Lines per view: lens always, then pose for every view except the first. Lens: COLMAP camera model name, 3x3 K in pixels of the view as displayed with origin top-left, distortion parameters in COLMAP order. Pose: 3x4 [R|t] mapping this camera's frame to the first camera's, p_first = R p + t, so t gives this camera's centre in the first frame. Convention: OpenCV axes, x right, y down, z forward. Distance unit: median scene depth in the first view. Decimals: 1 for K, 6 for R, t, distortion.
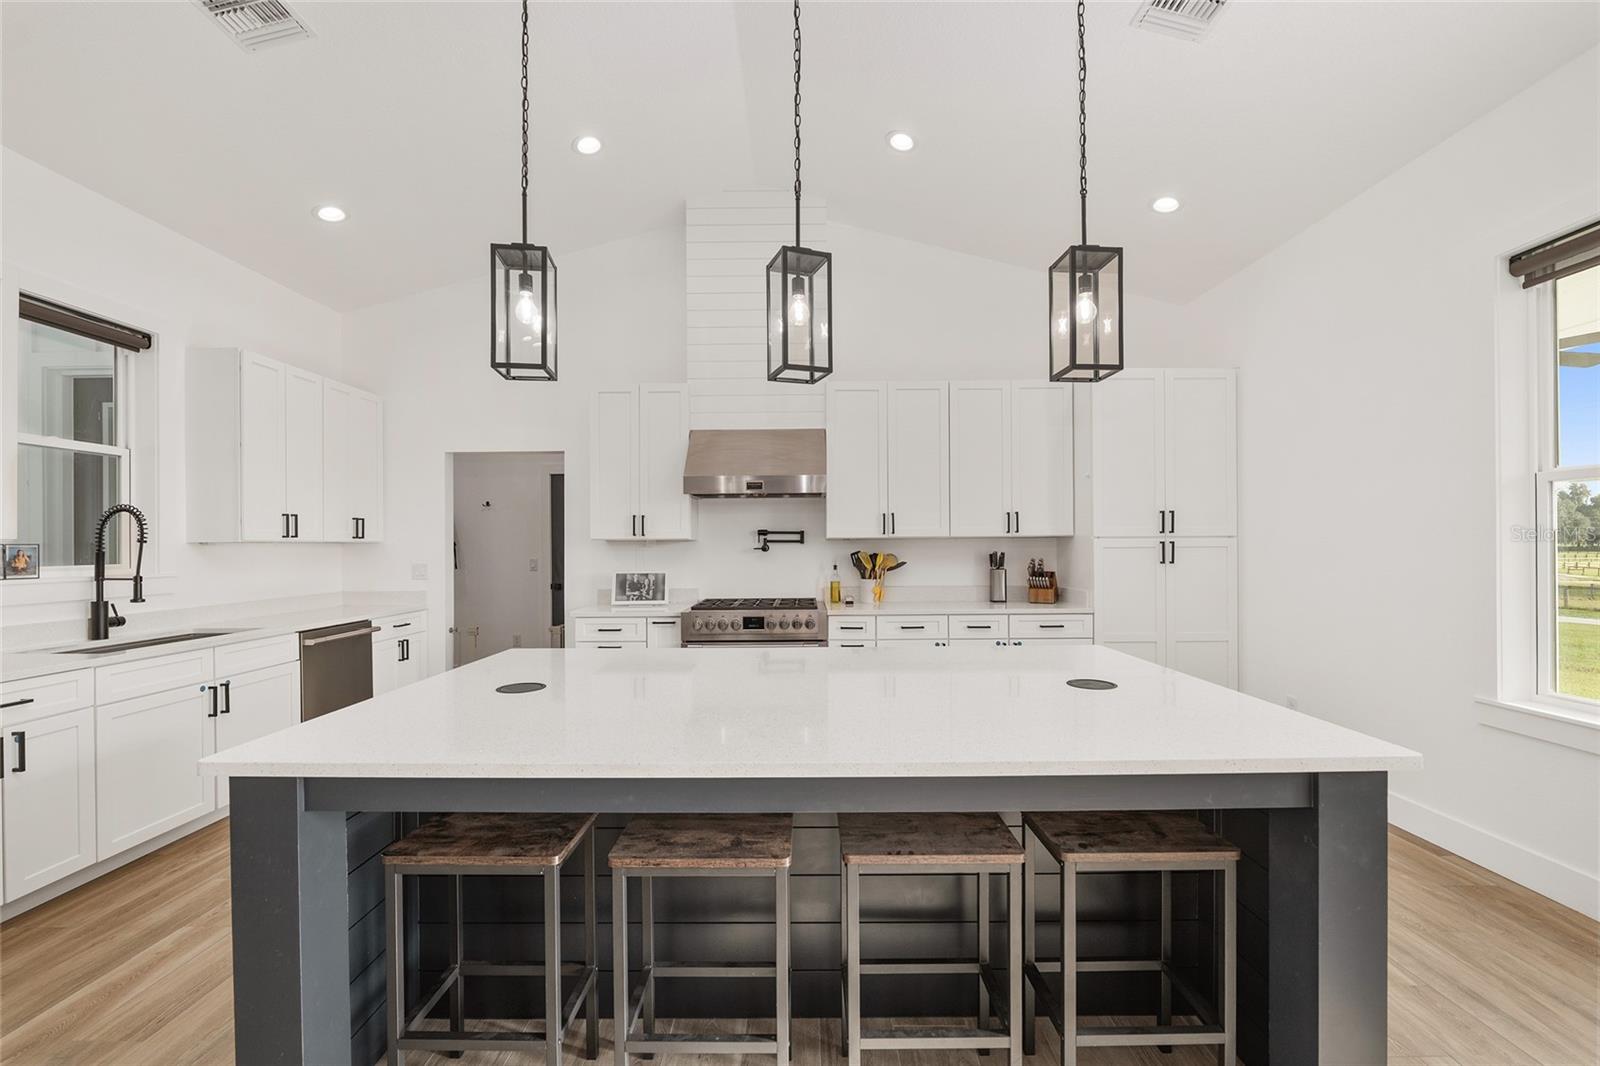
lens RADIAL K [[666.7, 0, 800.0], [0, 666.7, 543.6], [0, 0, 1]] dist [-0.009299, 0.000038]
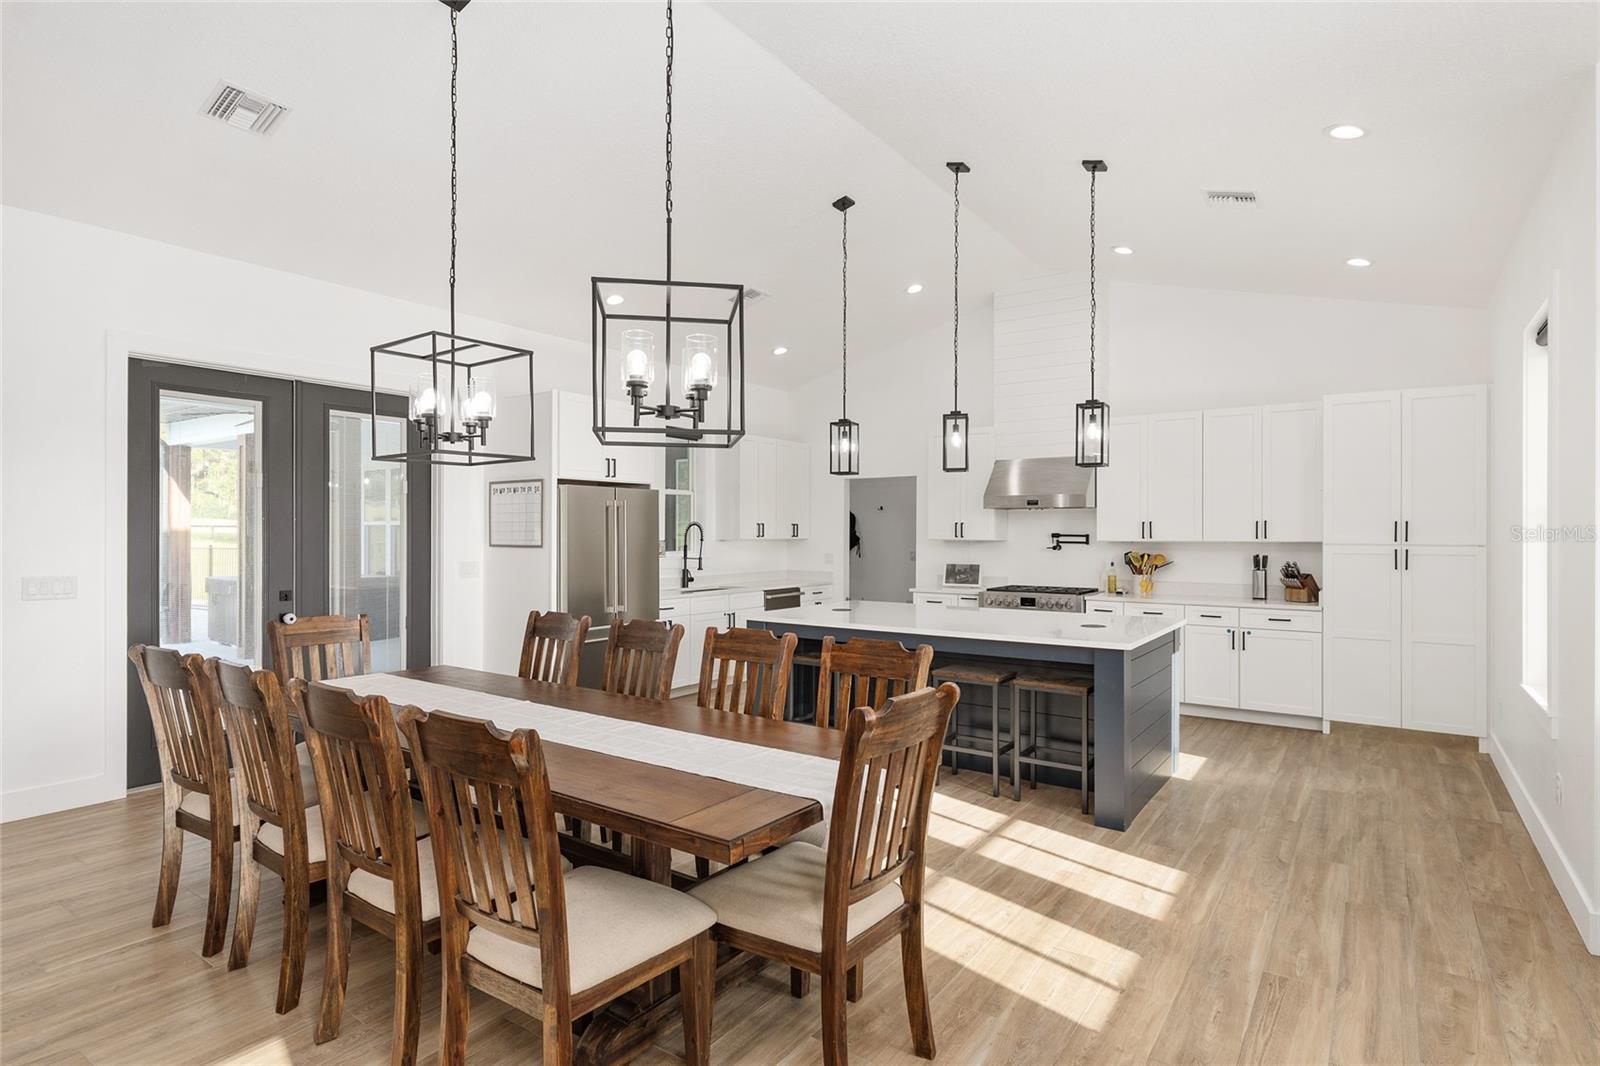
lens RADIAL K [[840.6, 0, 797.0], [0, 840.6, 531.2], [0, 0, 1]] dist [0.002497, -0.000264]
pose [[0.821081, 0.007935, -0.570757, 0.518387], [-0.006729, 0.999968, 0.004223, -0.031674], [0.570772, 0.000373, 0.821108, -0.689434]]
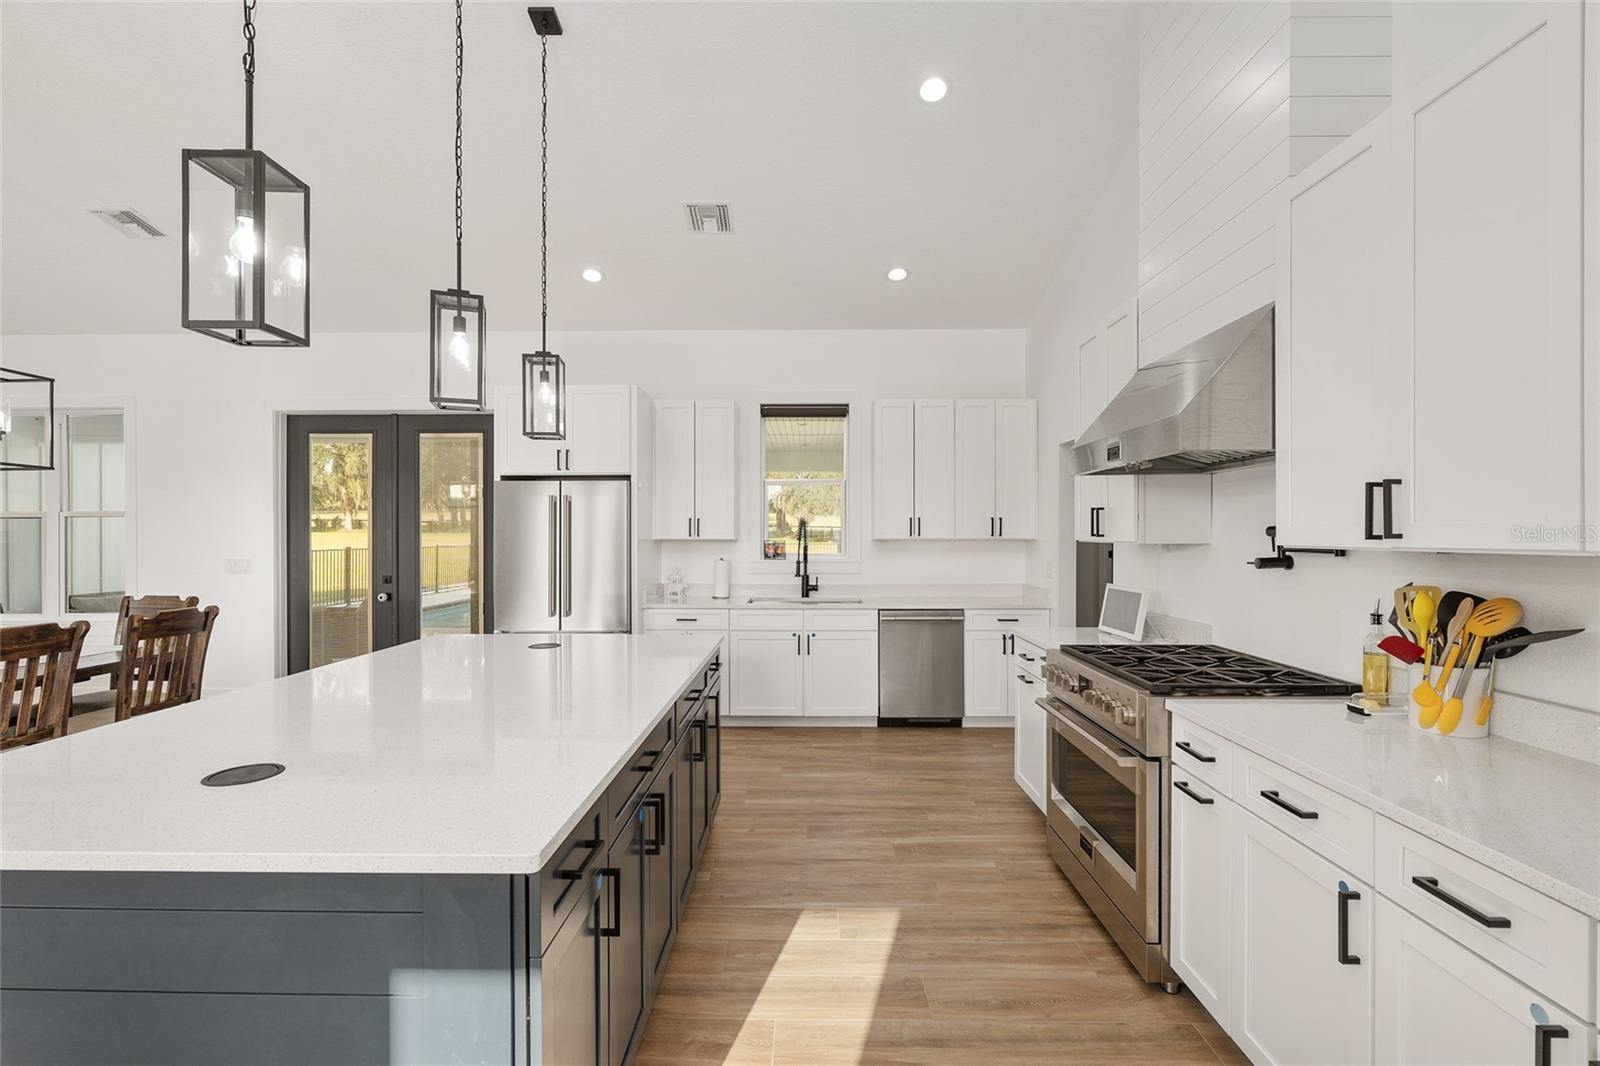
lens RADIAL K [[705.2, 0, 793.8], [0, 705.2, 536.2], [0, 0, 1]] dist [-0.002867, -0.000130]
pose [[-0.011811, 0.010849, -0.999871, 0.540882], [0.003089, 0.999937, 0.010813, -0.022453], [0.999925, -0.002961, -0.011843, 0.728477]]
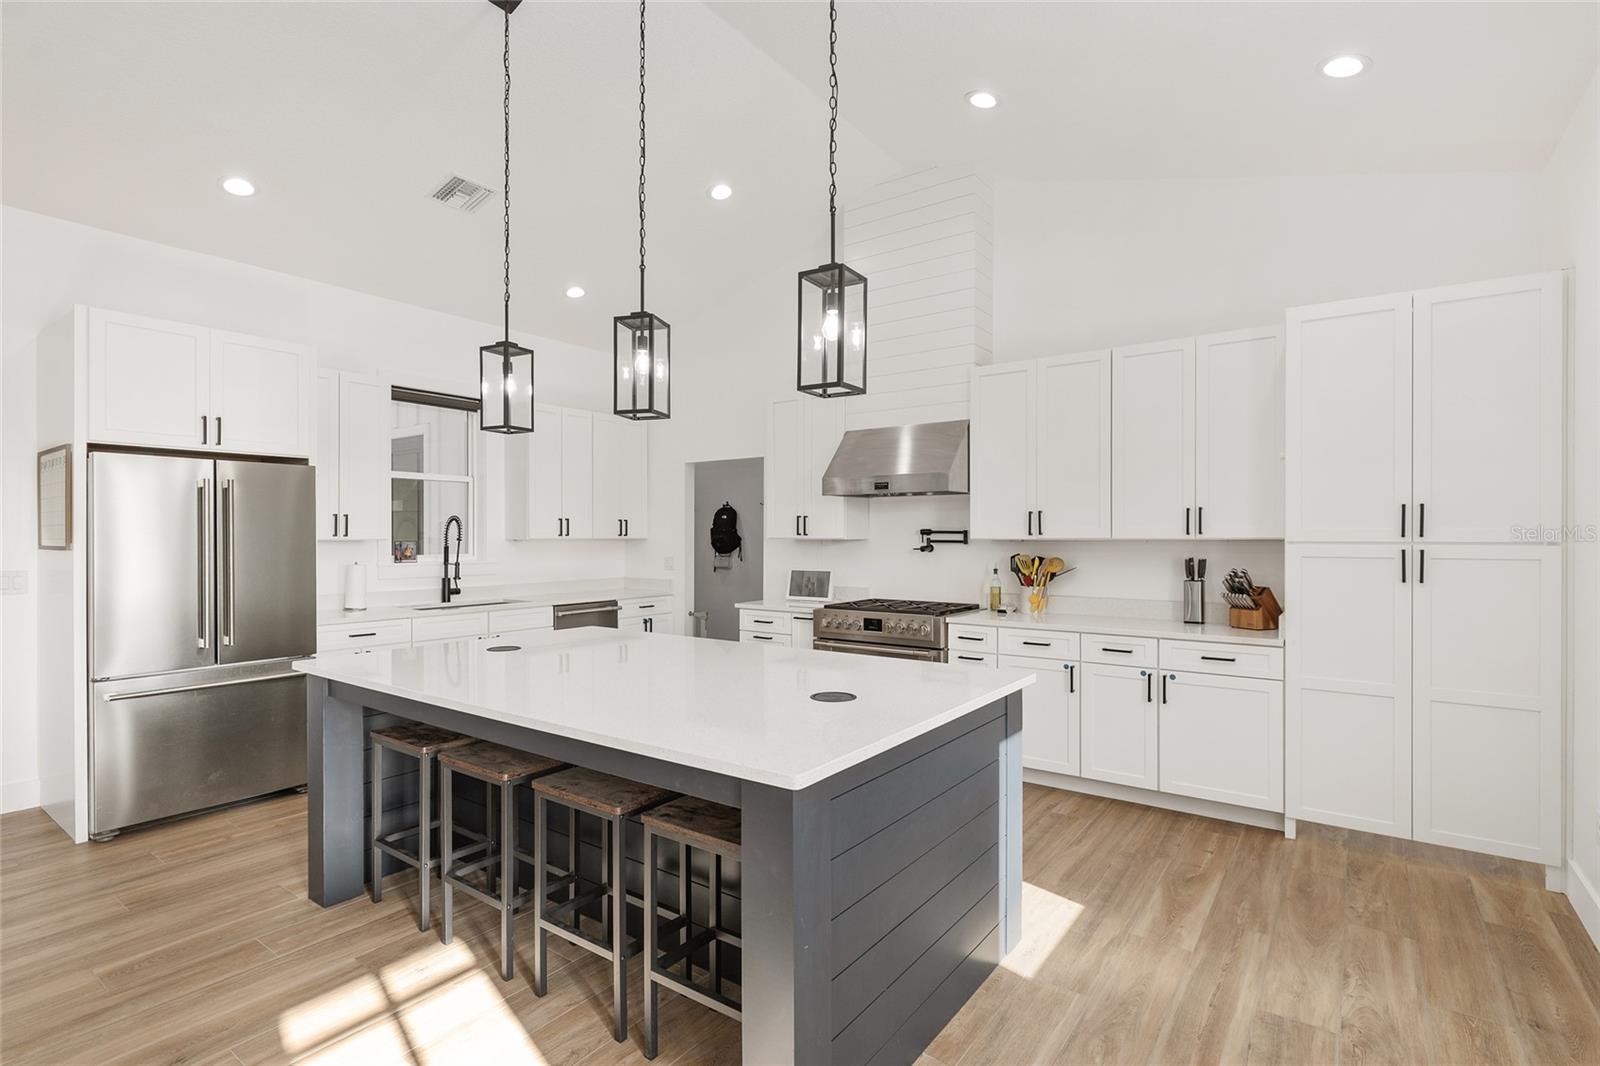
lens RADIAL K [[773.1, 0, 800.5], [0, 773.1, 538.2], [0, 0, 1]] dist [-0.000307, 0.000584]
pose [[0.810921, 0.008556, -0.585093, 0.500518], [-0.004163, 0.999952, 0.008852, -0.018851], [0.585141, -0.004743, 0.810918, 0.007971]]
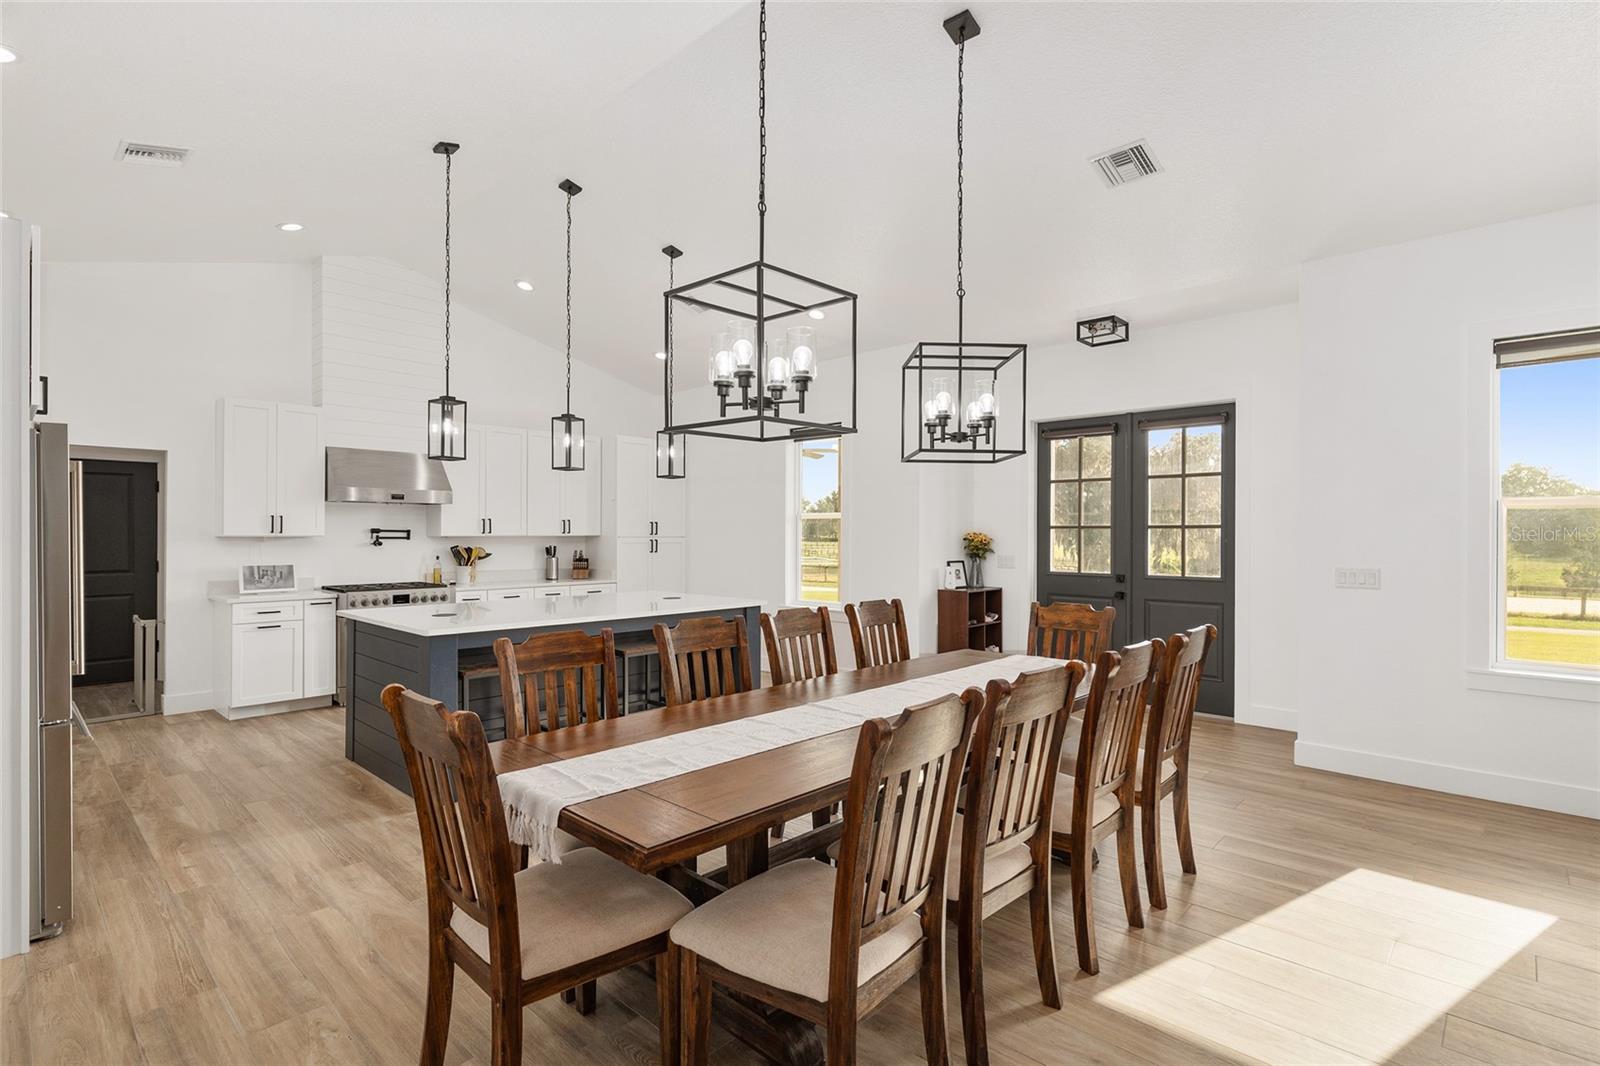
lens RADIAL K [[773.1, 0, 800.5], [0, 773.1, 538.2], [0, 0, 1]] dist [-0.000307, 0.000584]
pose [[0.681112, 0.004763, 0.732164, -0.648453], [-0.006937, 0.999976, -0.000052, -0.009205], [-0.732147, -0.005044, 0.681128, -0.636715]]
